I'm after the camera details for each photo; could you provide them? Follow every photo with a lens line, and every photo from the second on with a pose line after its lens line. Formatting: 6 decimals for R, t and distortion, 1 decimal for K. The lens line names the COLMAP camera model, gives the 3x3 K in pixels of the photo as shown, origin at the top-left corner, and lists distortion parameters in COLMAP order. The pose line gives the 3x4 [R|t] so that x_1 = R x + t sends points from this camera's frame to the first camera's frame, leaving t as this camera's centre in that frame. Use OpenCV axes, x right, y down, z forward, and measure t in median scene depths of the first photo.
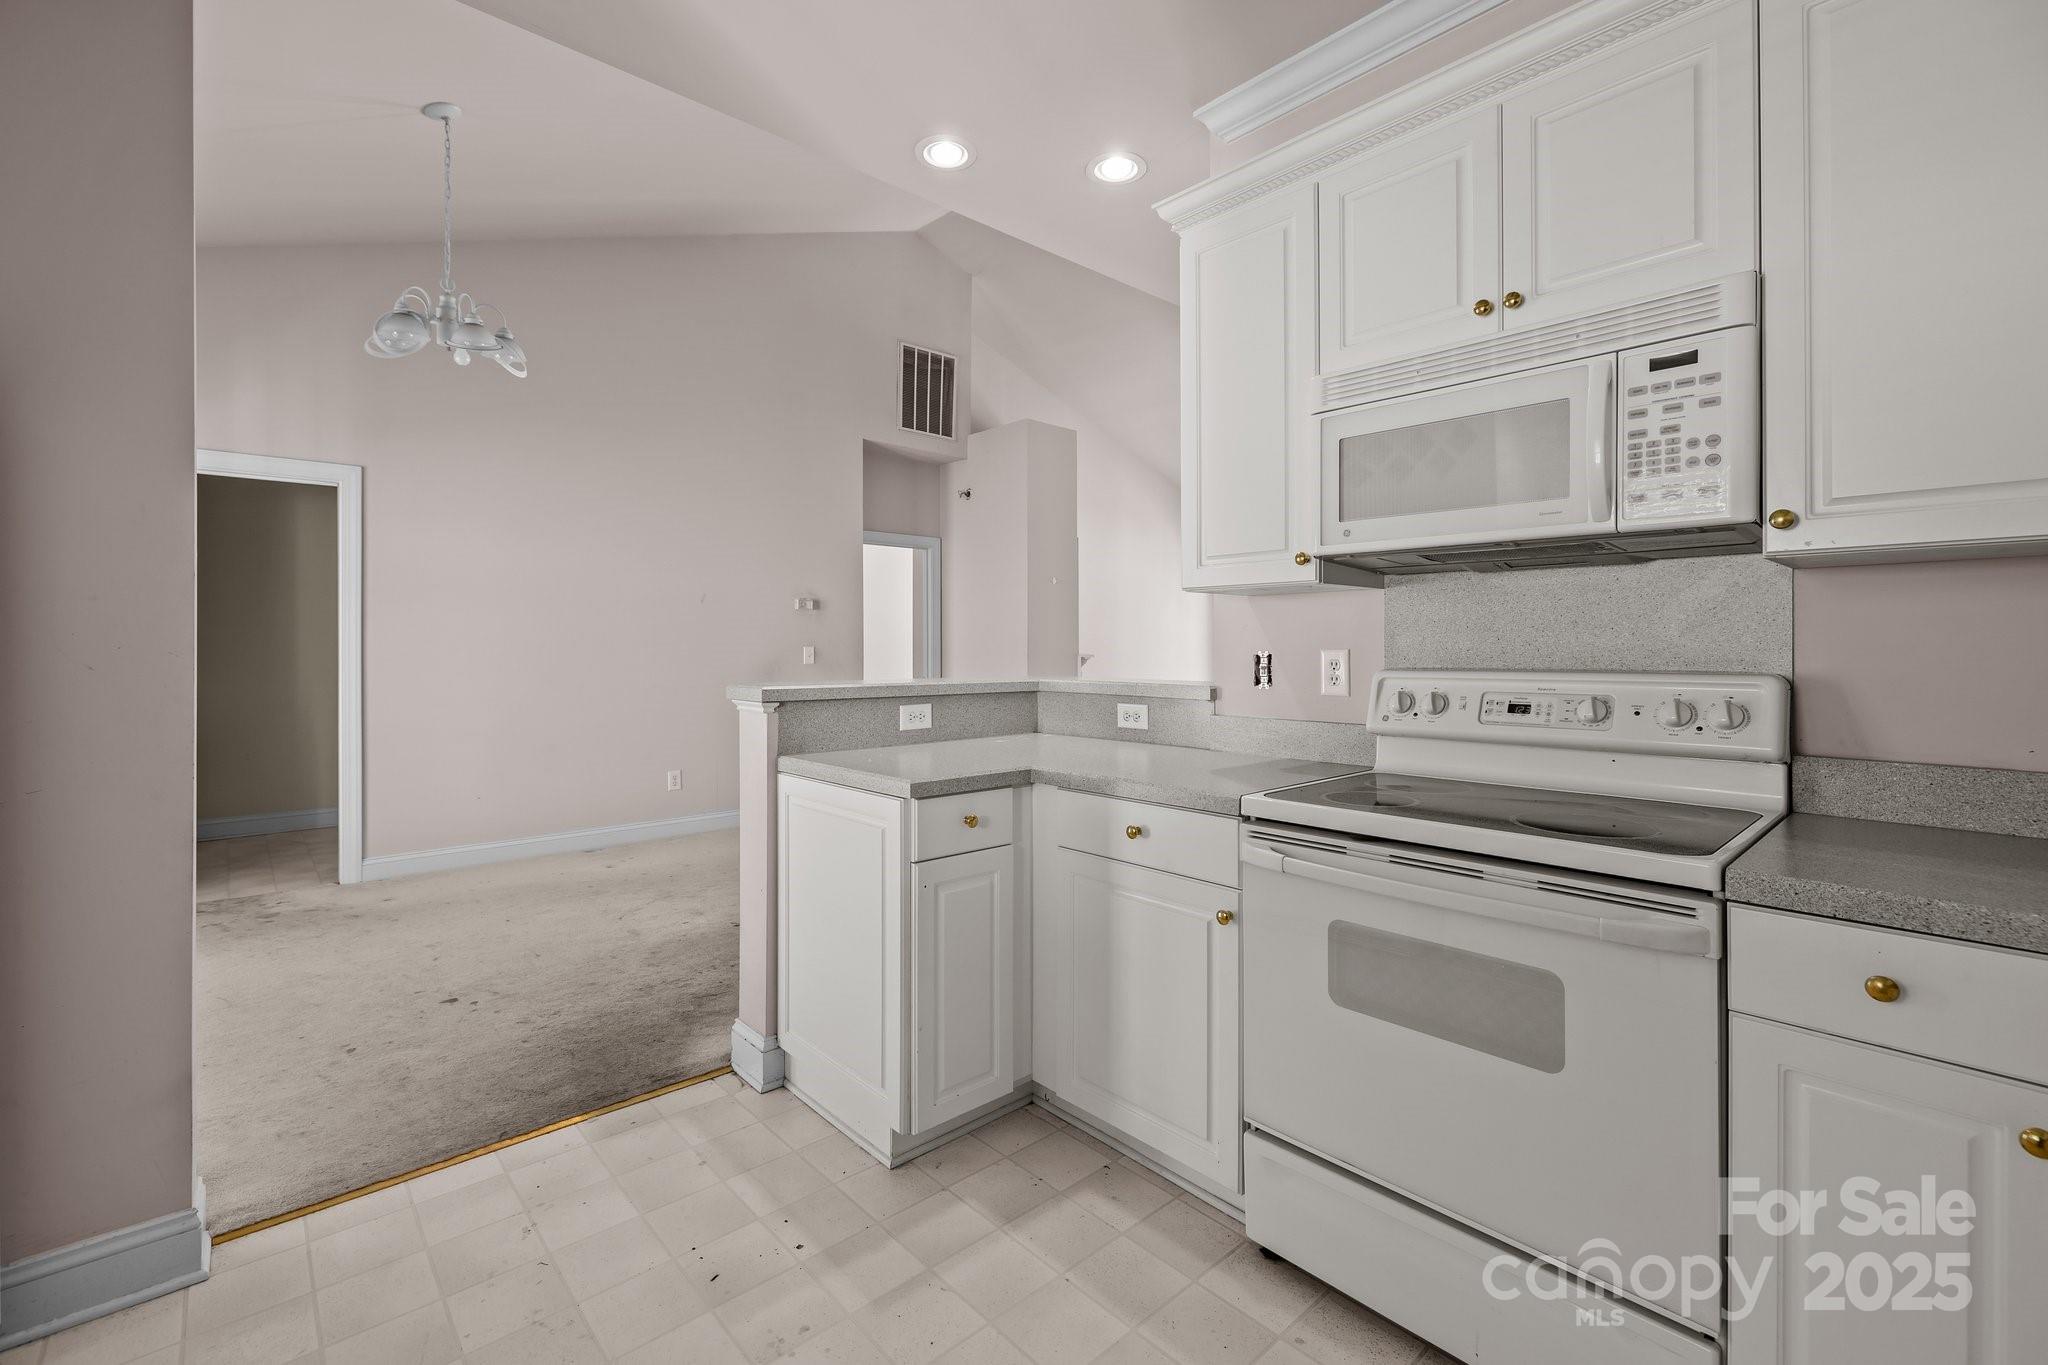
lens RADIAL K [[880.0, 0, 1025.0], [0, 880.0, 652.4], [0, 0, 1]] dist [-0.024471, -0.000126]
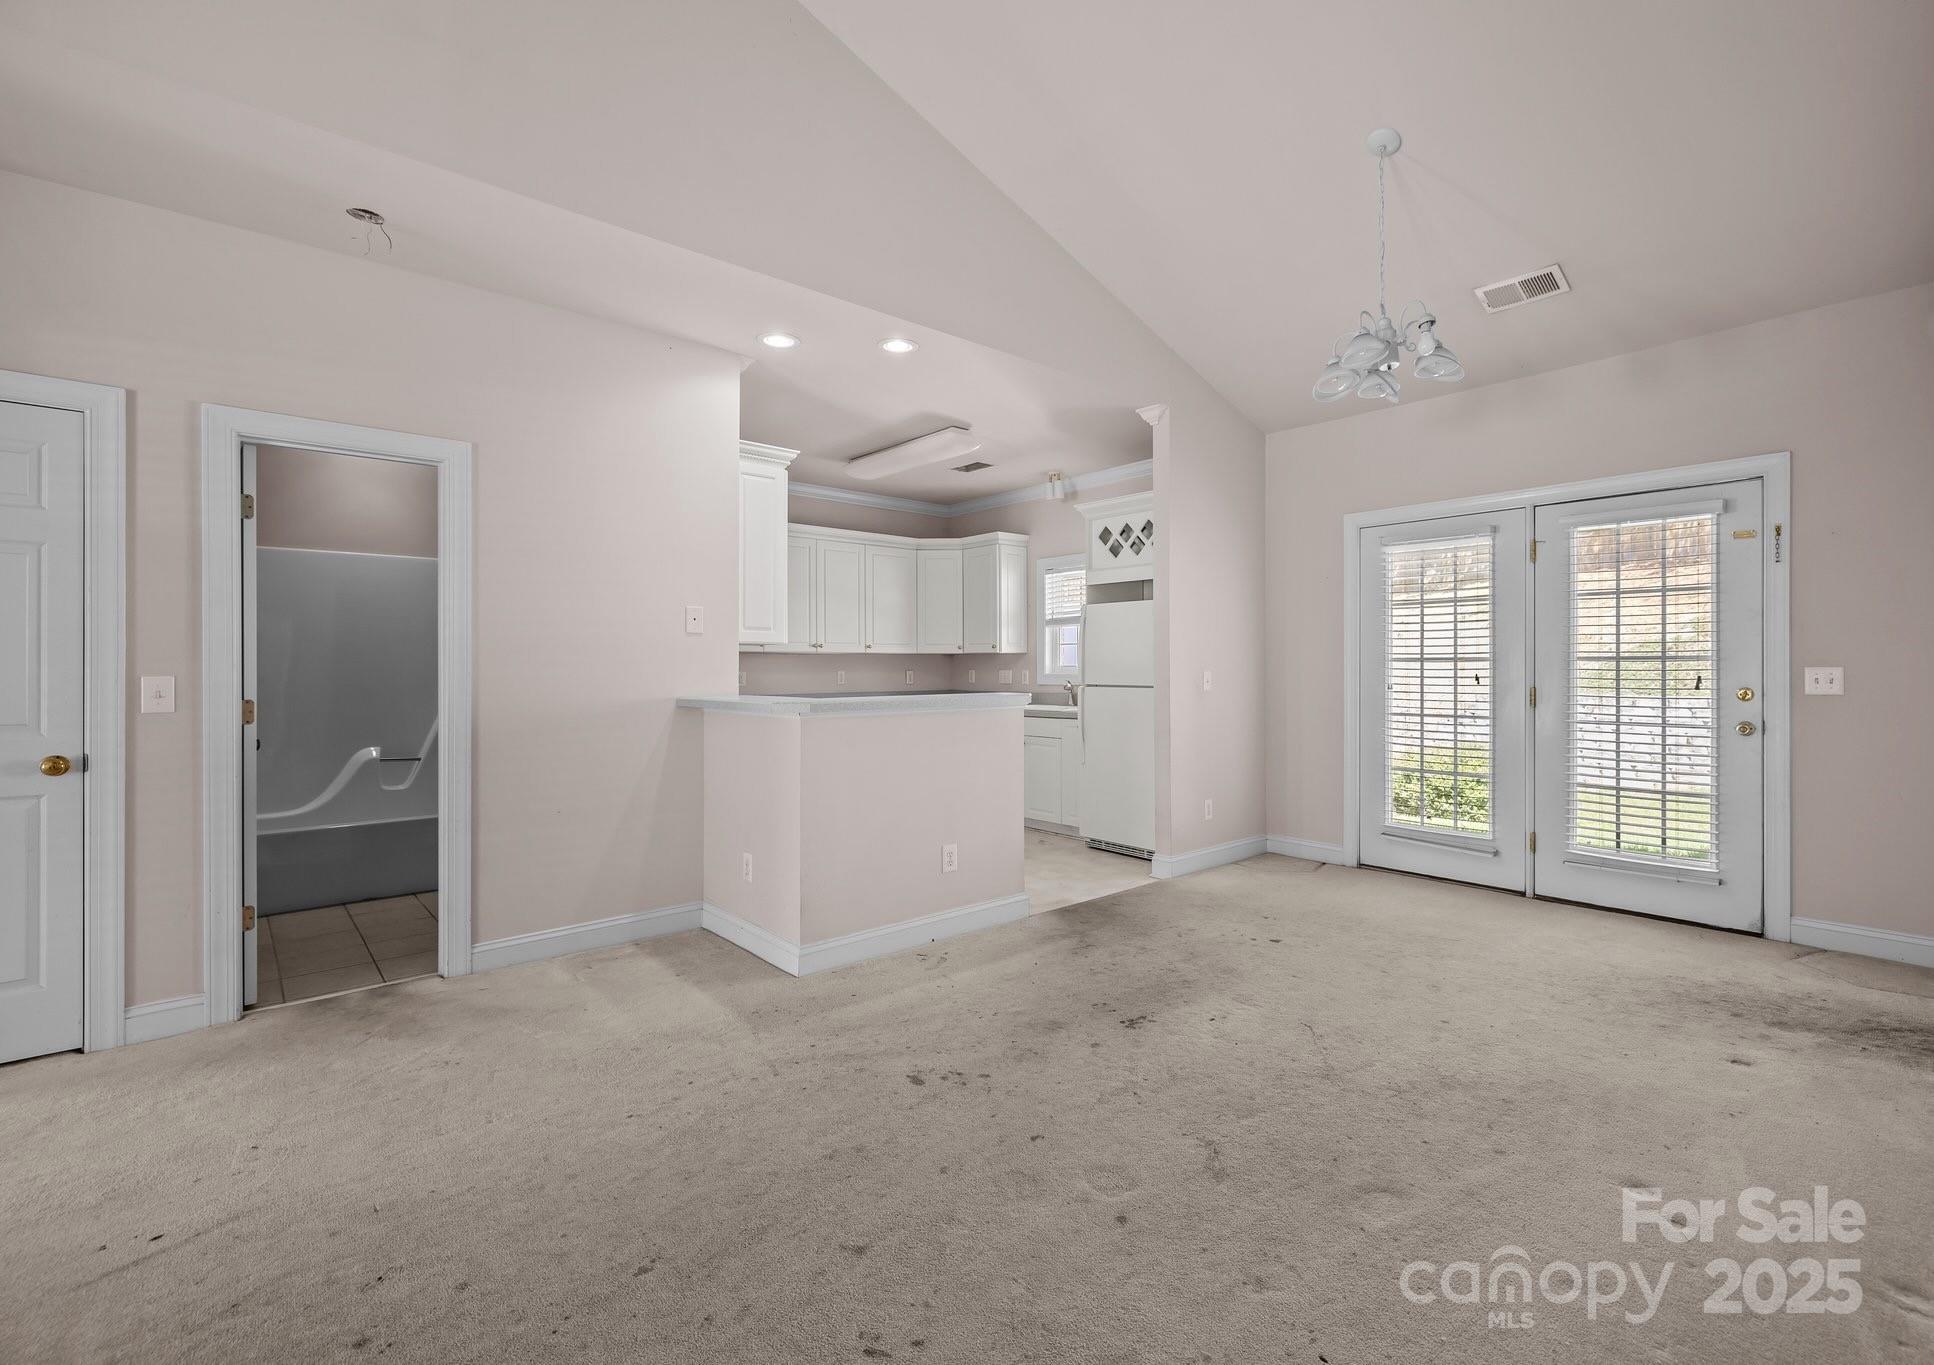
lens RADIAL K [[872.5, 0, 970.0], [0, 872.5, 662.8], [0, 0, 1]] dist [-0.001300, -0.000243]
pose [[-0.999784, 0.001257, 0.020733, -0.333385], [0.001247, 0.999999, -0.000513, -0.025796], [-0.020733, -0.000487, -0.999785, 3.381824]]
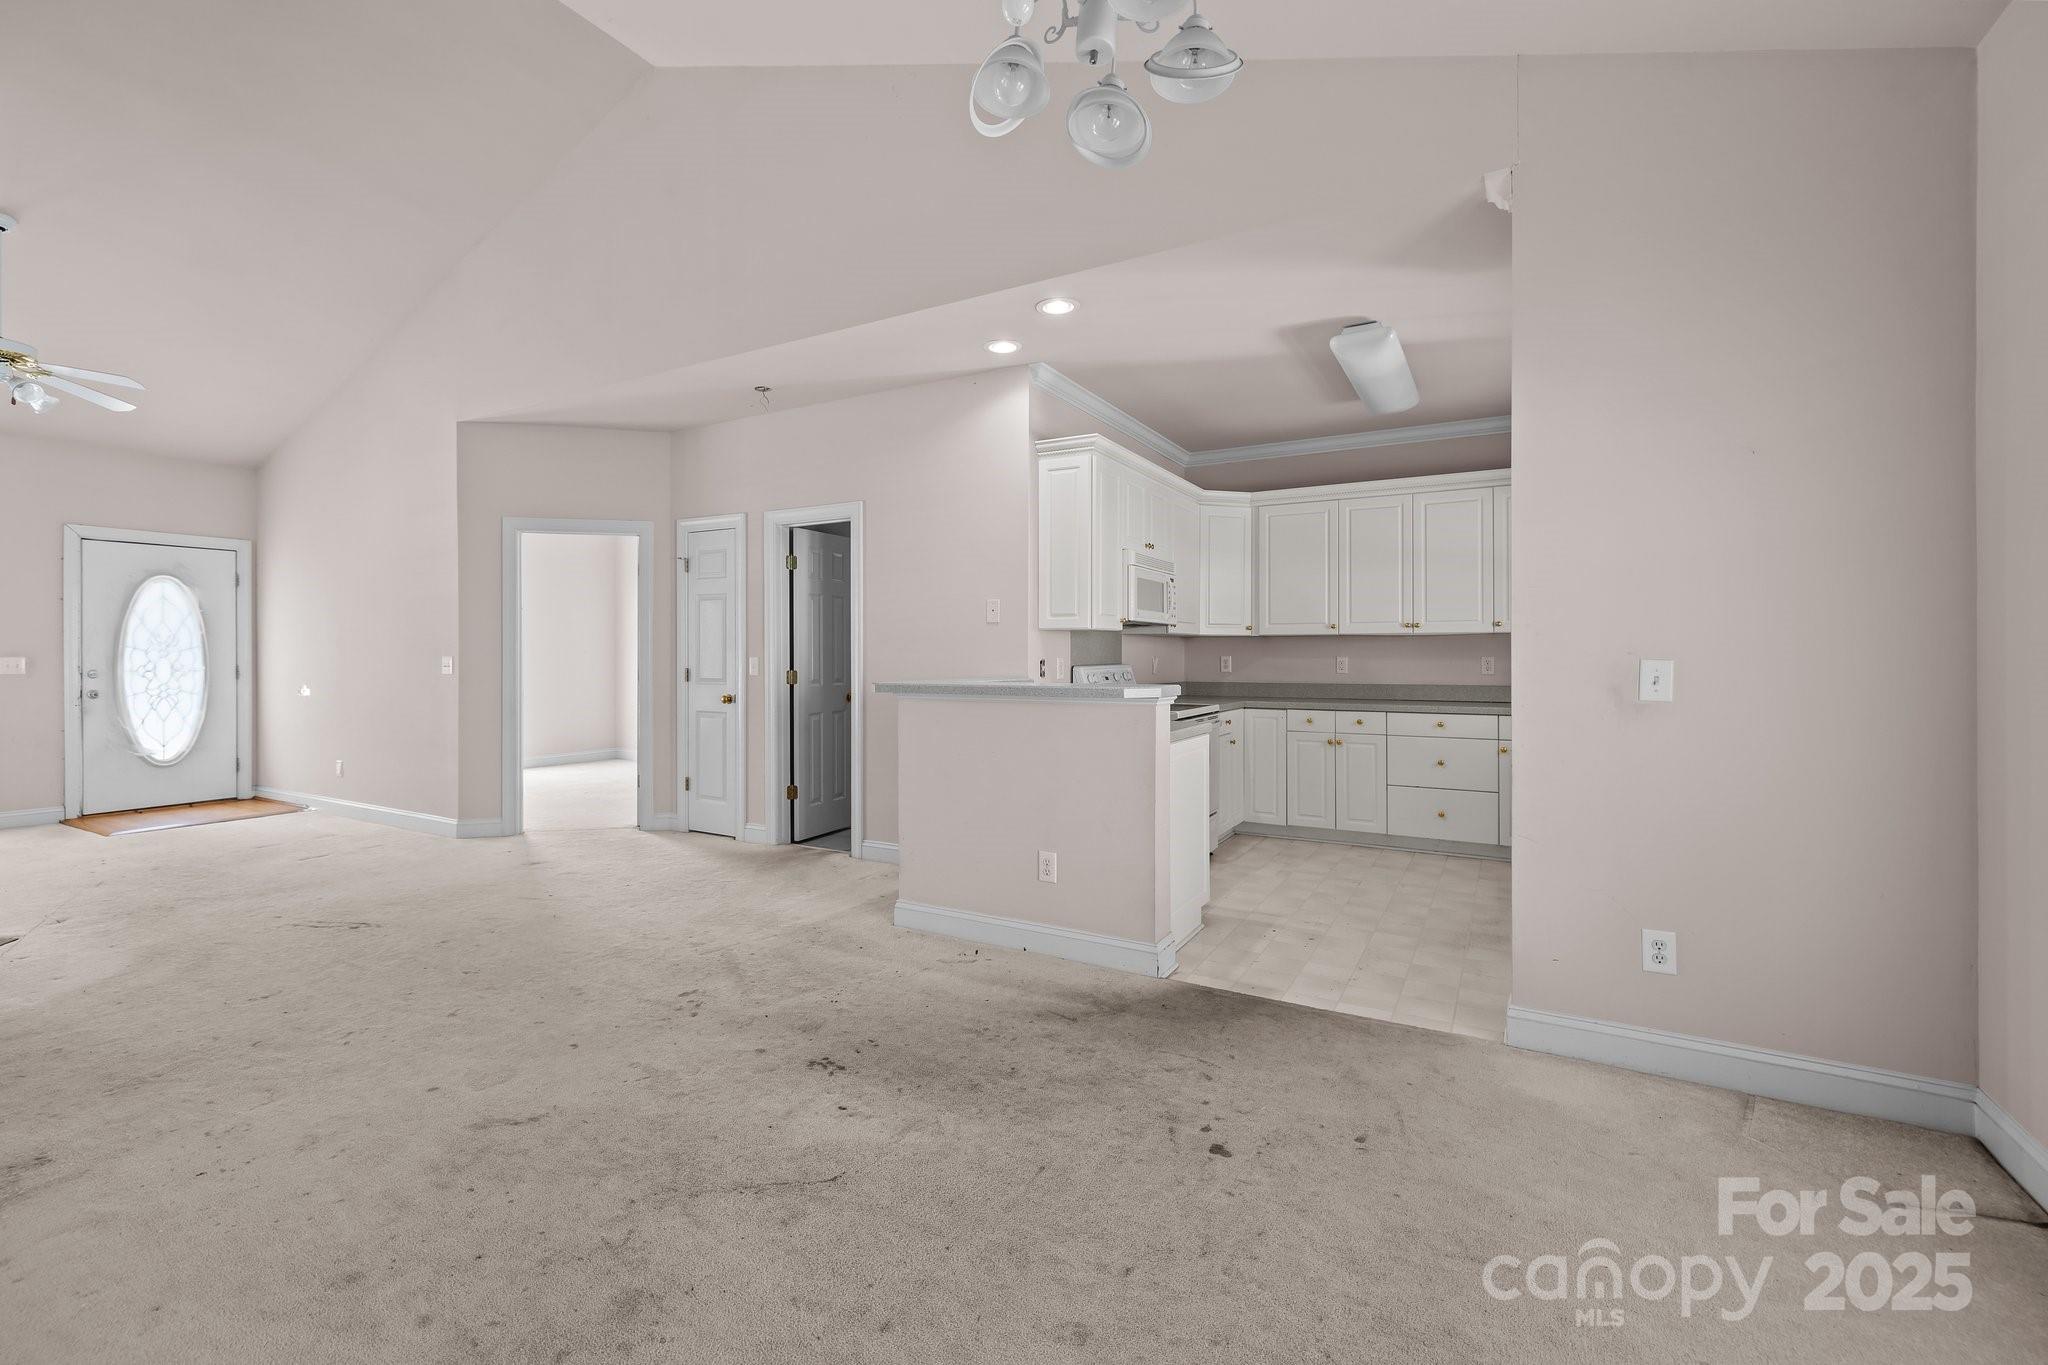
lens RADIAL K [[865.0, 0, 1027.4], [0, 865.0, 653.2], [0, 0, 1]] dist [-0.008314, 0.000193]
pose [[-0.309930, -0.000691, 0.950759, -1.884309], [0.005739, 0.999980, 0.002597, -0.021557], [-0.950742, 0.006261, -0.309920, 1.995214]]
